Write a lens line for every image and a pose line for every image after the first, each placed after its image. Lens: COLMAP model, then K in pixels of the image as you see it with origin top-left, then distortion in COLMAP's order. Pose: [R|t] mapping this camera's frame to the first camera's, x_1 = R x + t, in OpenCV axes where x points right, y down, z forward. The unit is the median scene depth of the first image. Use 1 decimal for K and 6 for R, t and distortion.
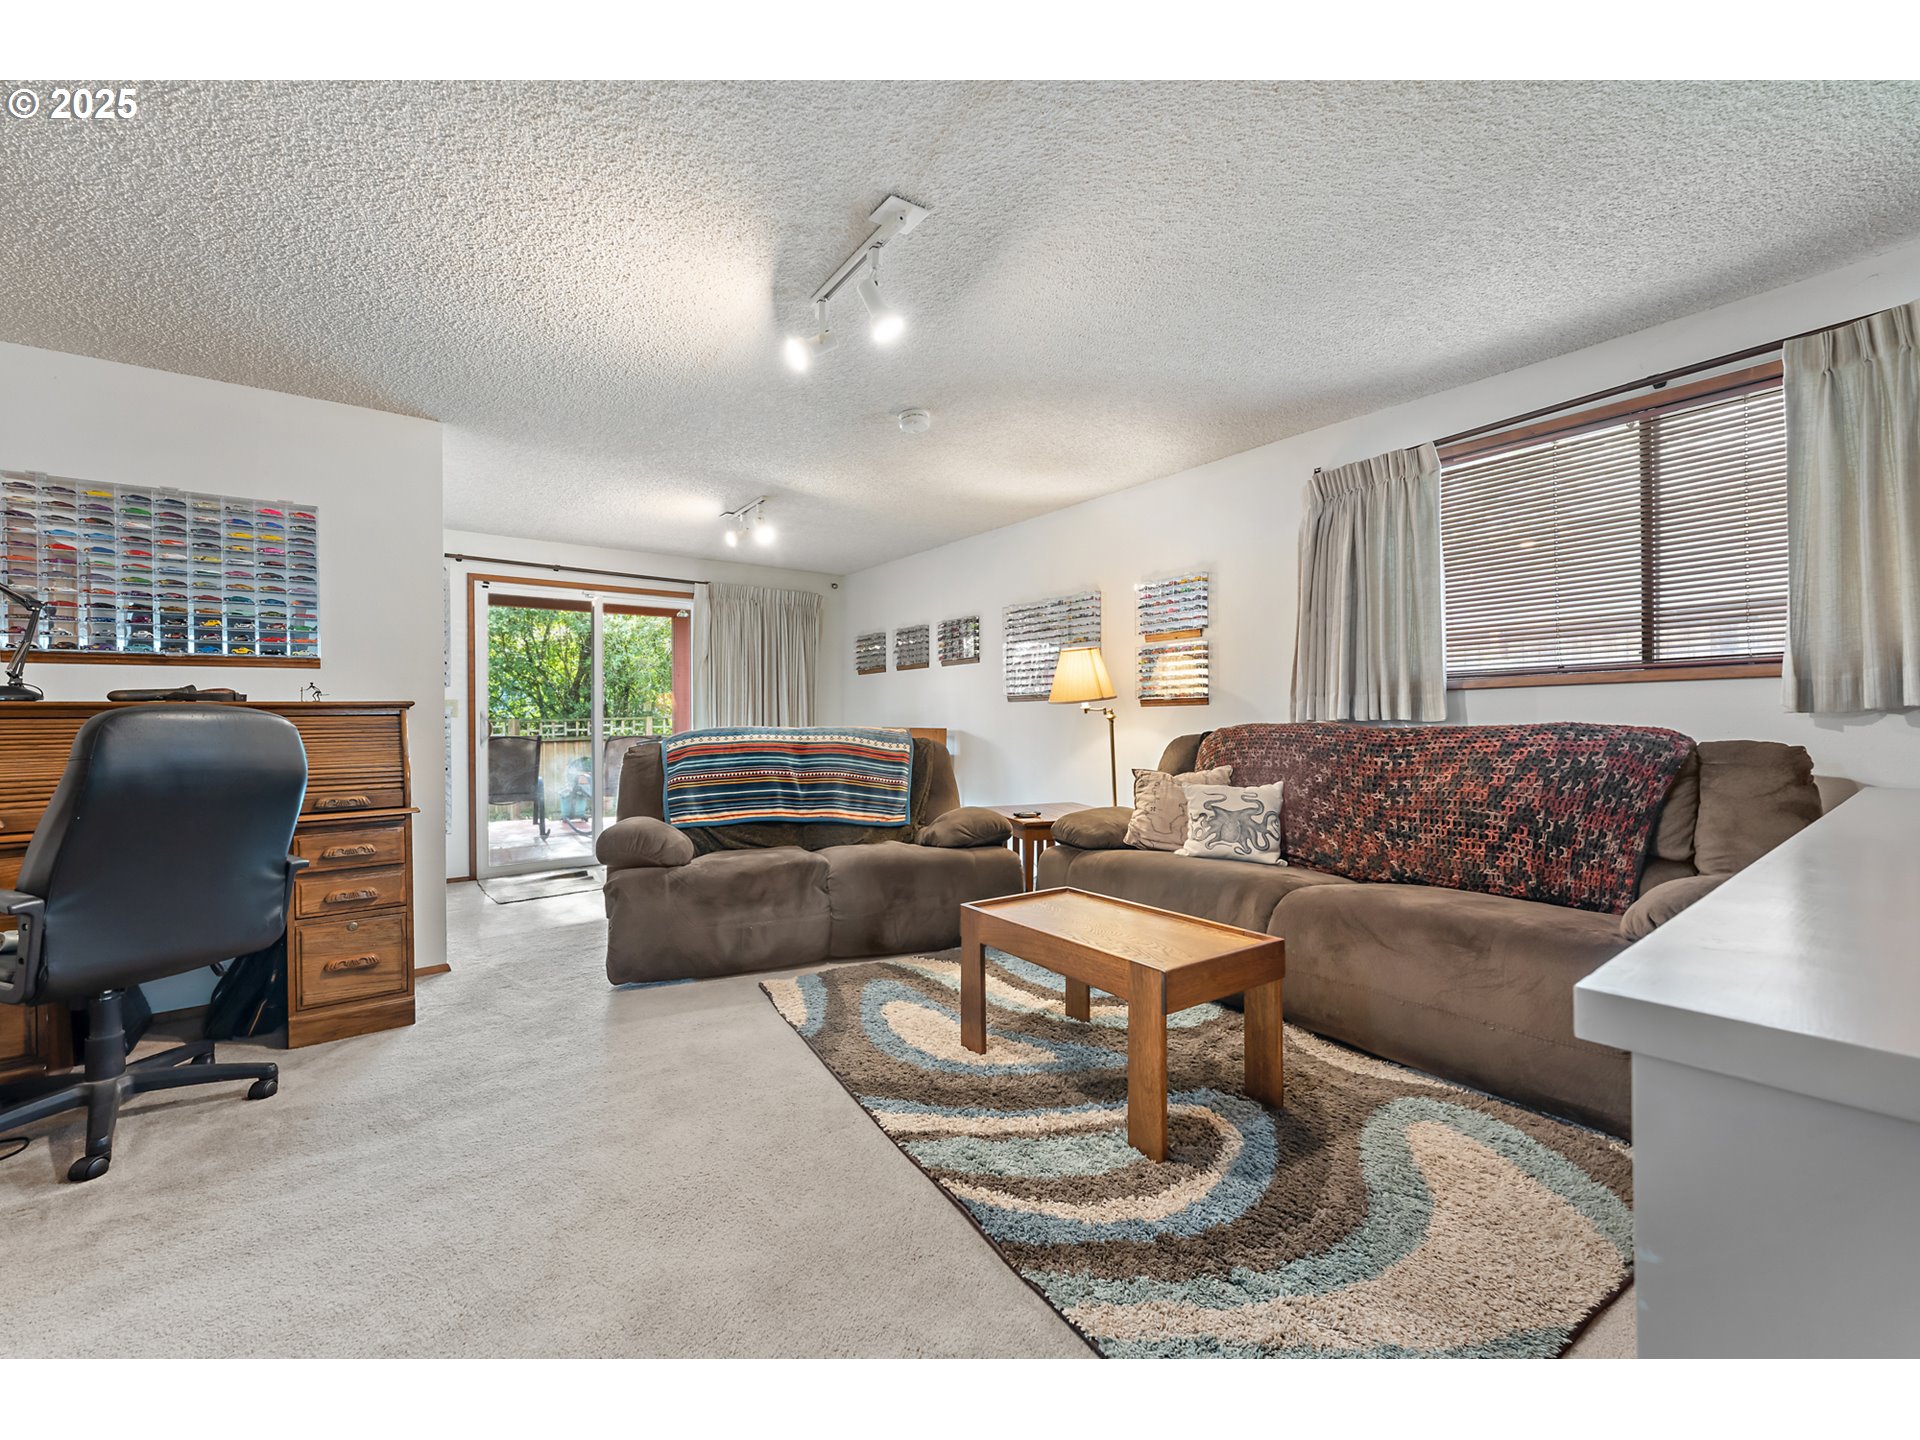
lens RADIAL K [[779.7, 0, 974.5], [0, 779.7, 723.9], [0, 0, 1]] dist [0.002638, 0.000139]
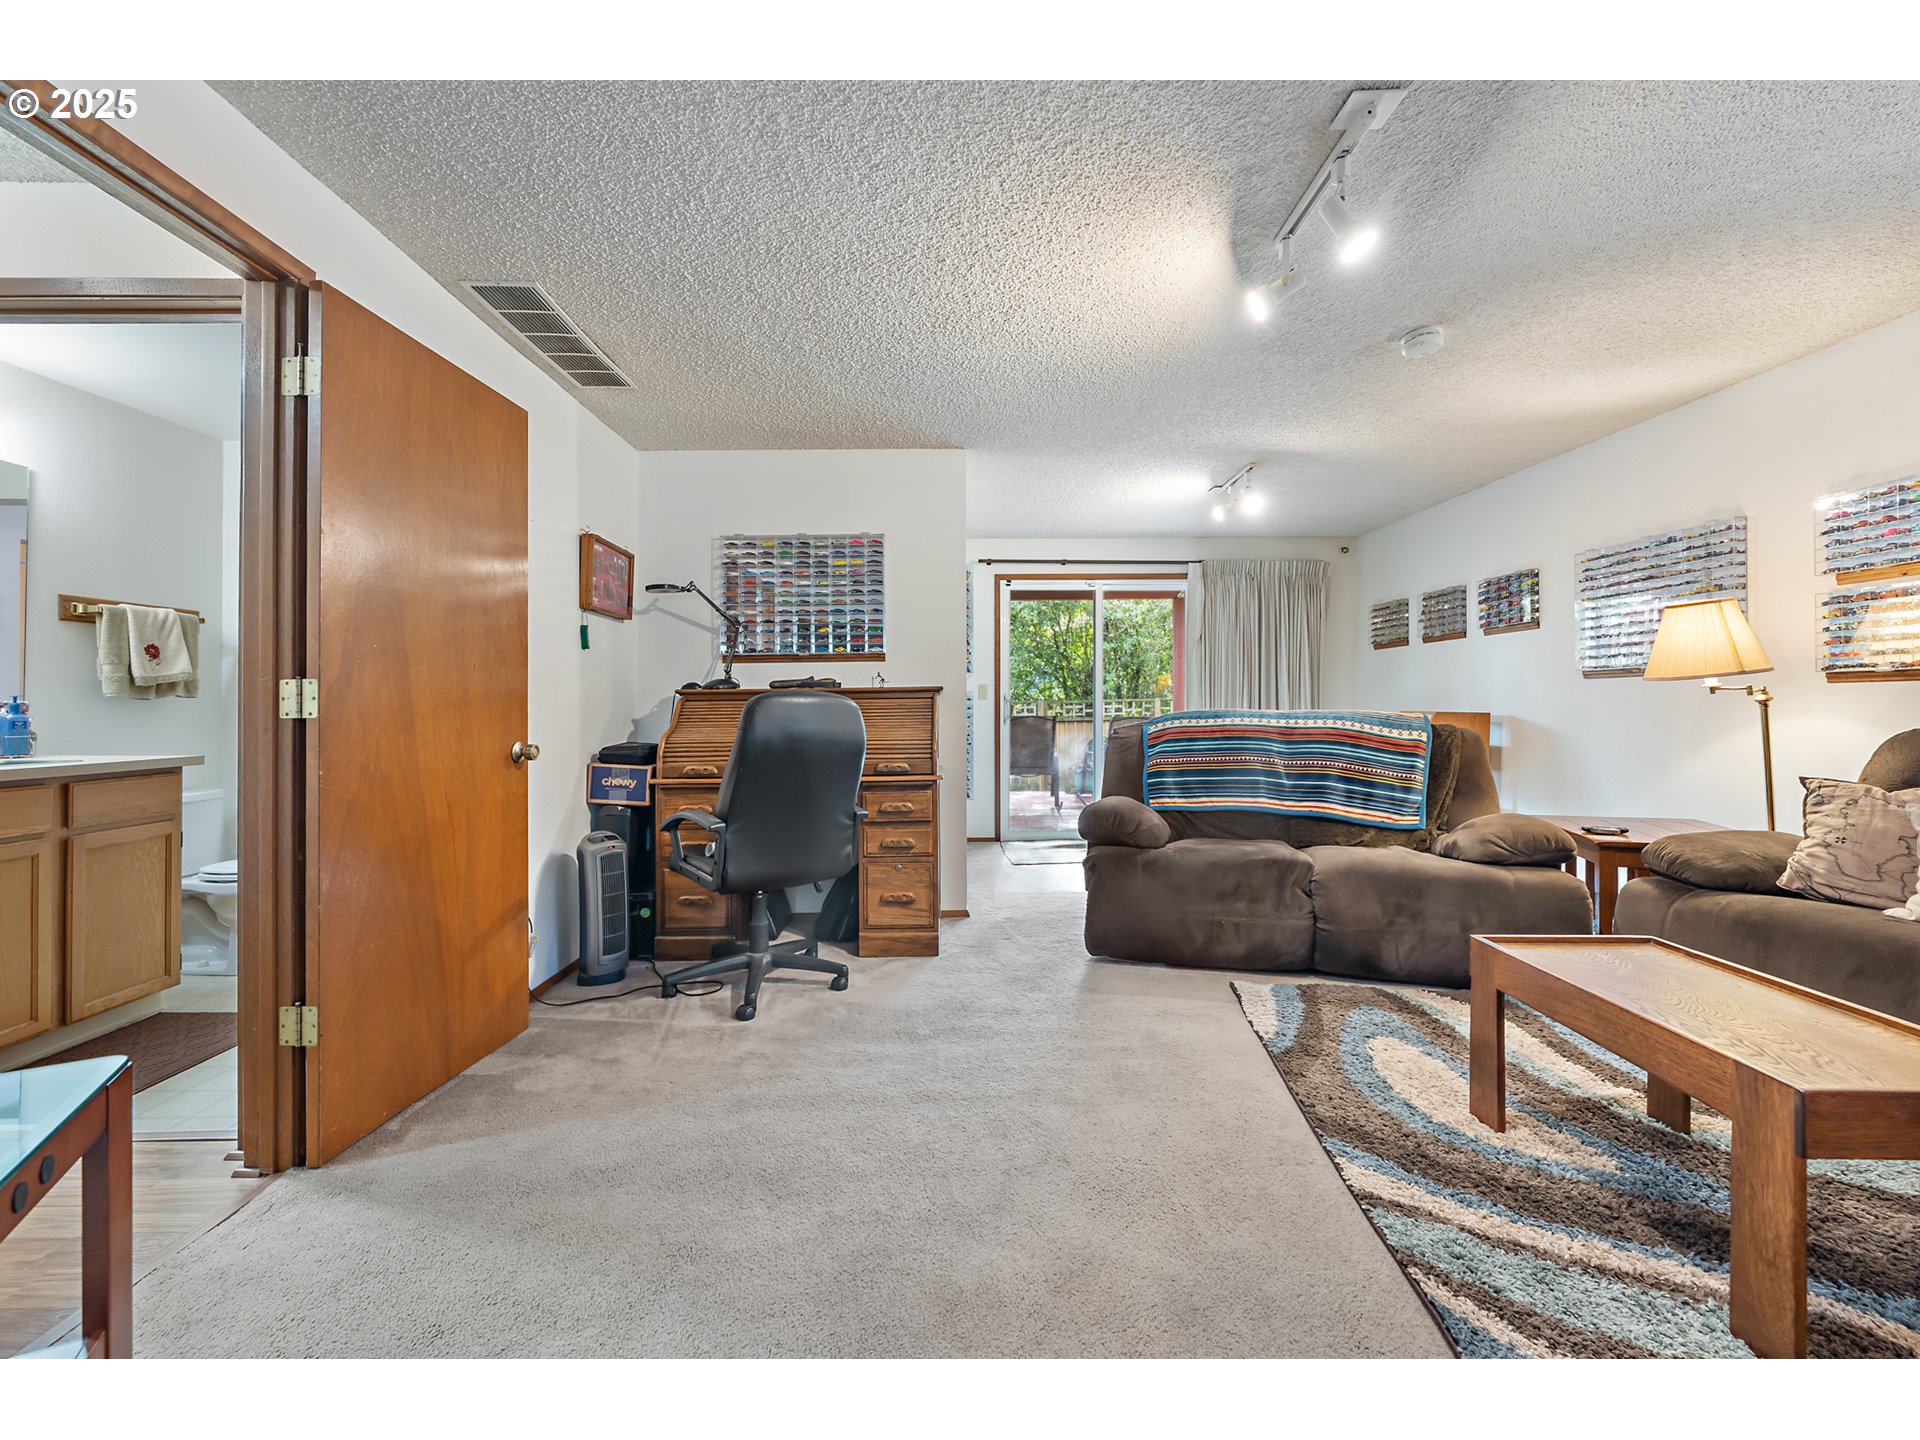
lens RADIAL K [[811.0, 0, 965.2], [0, 811.0, 701.0], [0, 0, 1]] dist [-0.003370, -0.000196]
pose [[0.802558, 0.000990, -0.596573, 0.050023], [-0.004237, 0.999983, -0.004040, -0.001668], [0.596559, 0.005770, 0.802549, 0.023416]]
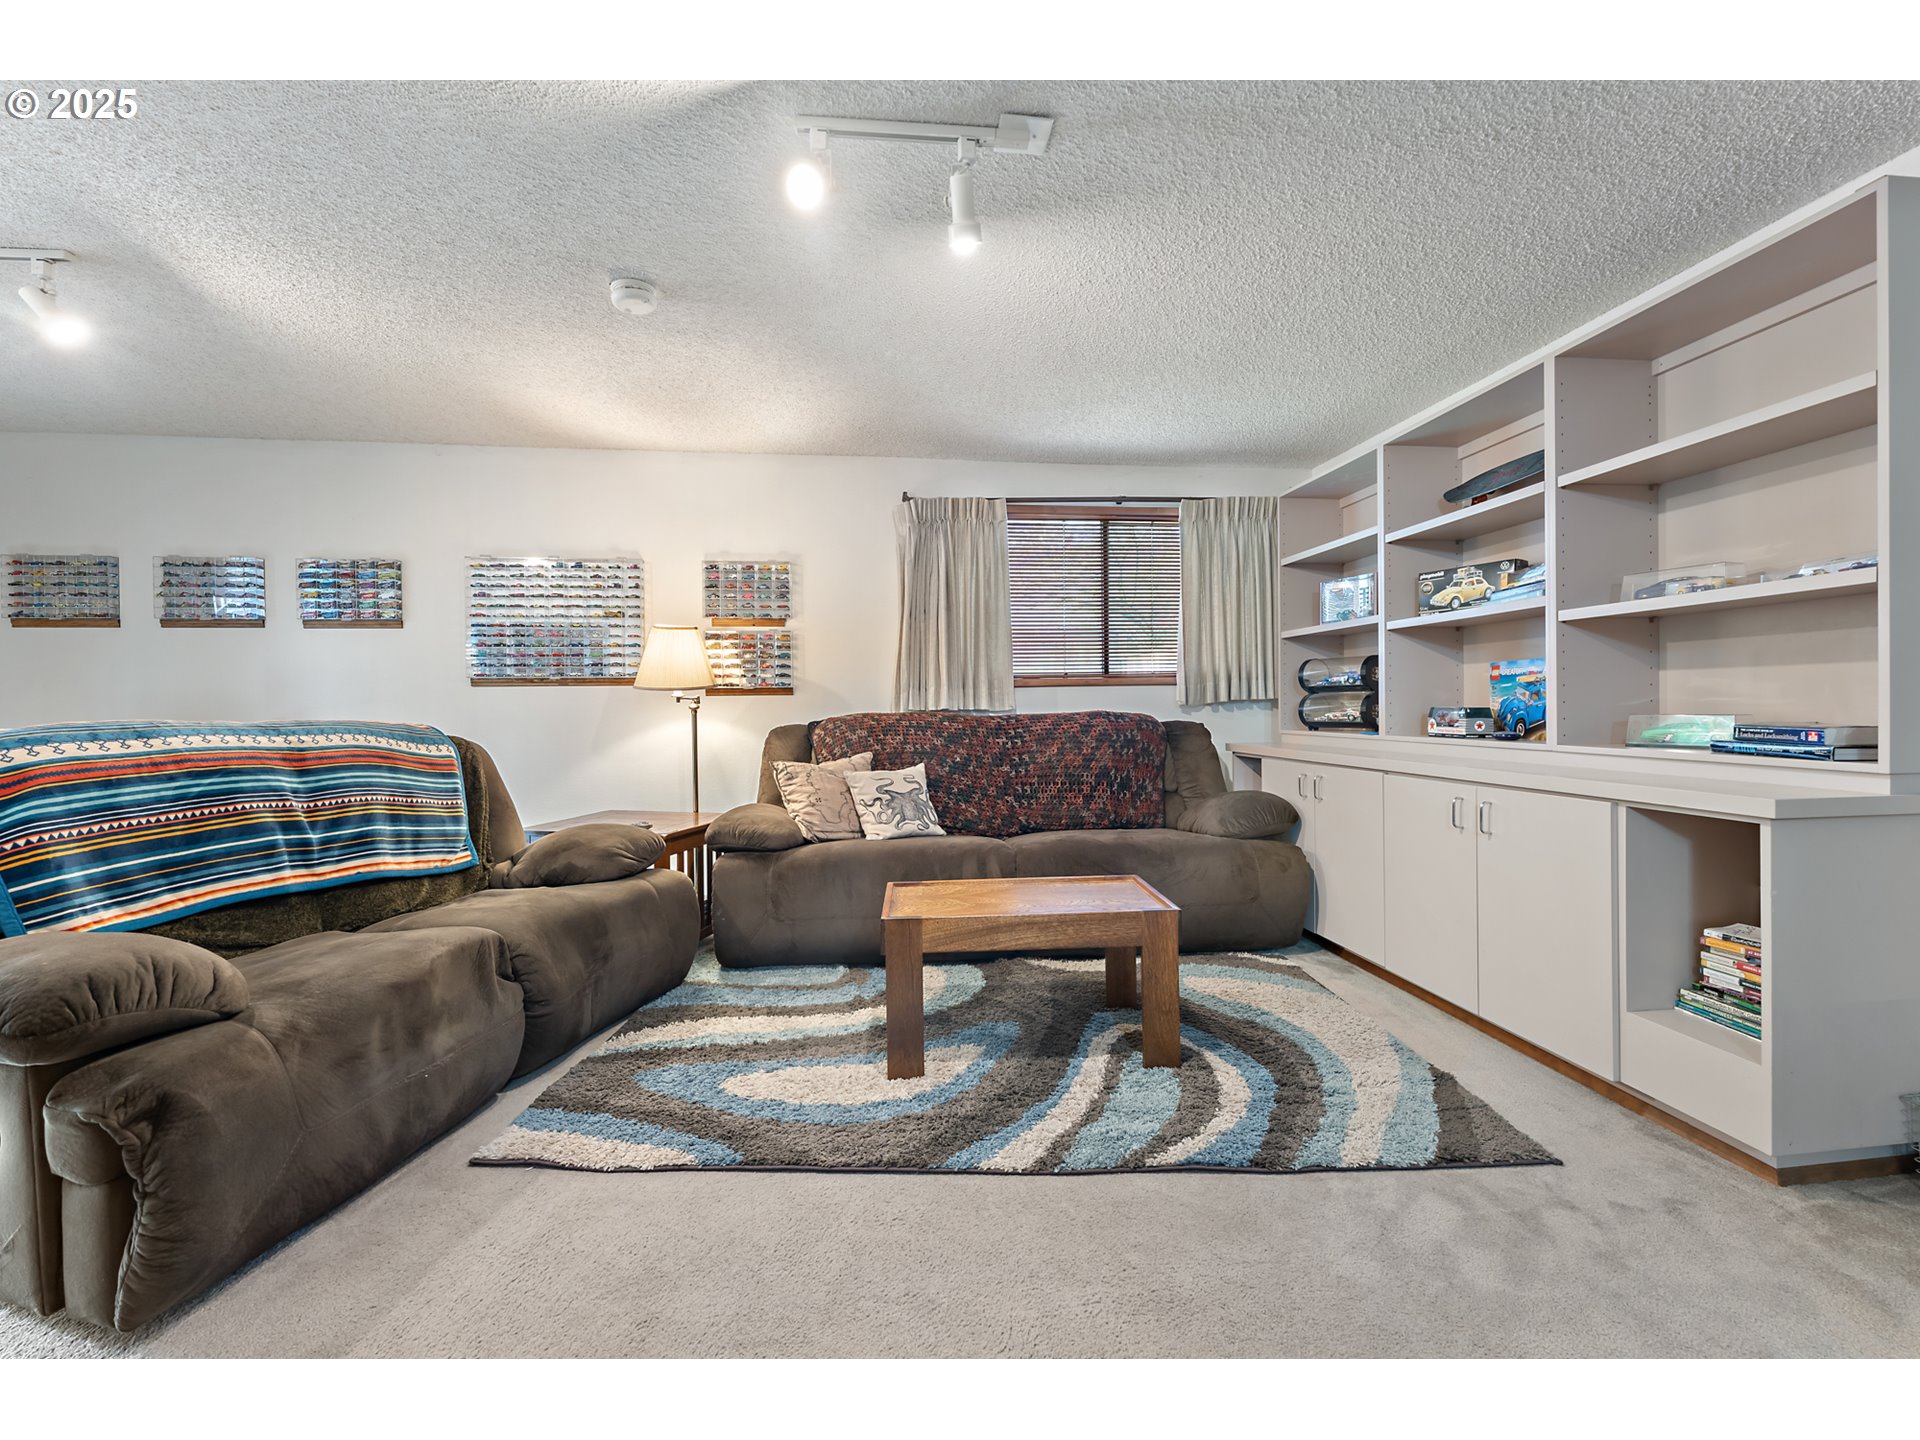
lens RADIAL K [[768.2, 0, 960.0], [0, 768.2, 720.0], [0, 0, 1]] dist [-0.000570, -0.000104]
pose [[0.518770, -0.008295, 0.854873, -0.571673], [0.008039, 0.999956, 0.004825, 0.006020], [-0.854876, 0.004369, 0.518814, 0.394589]]
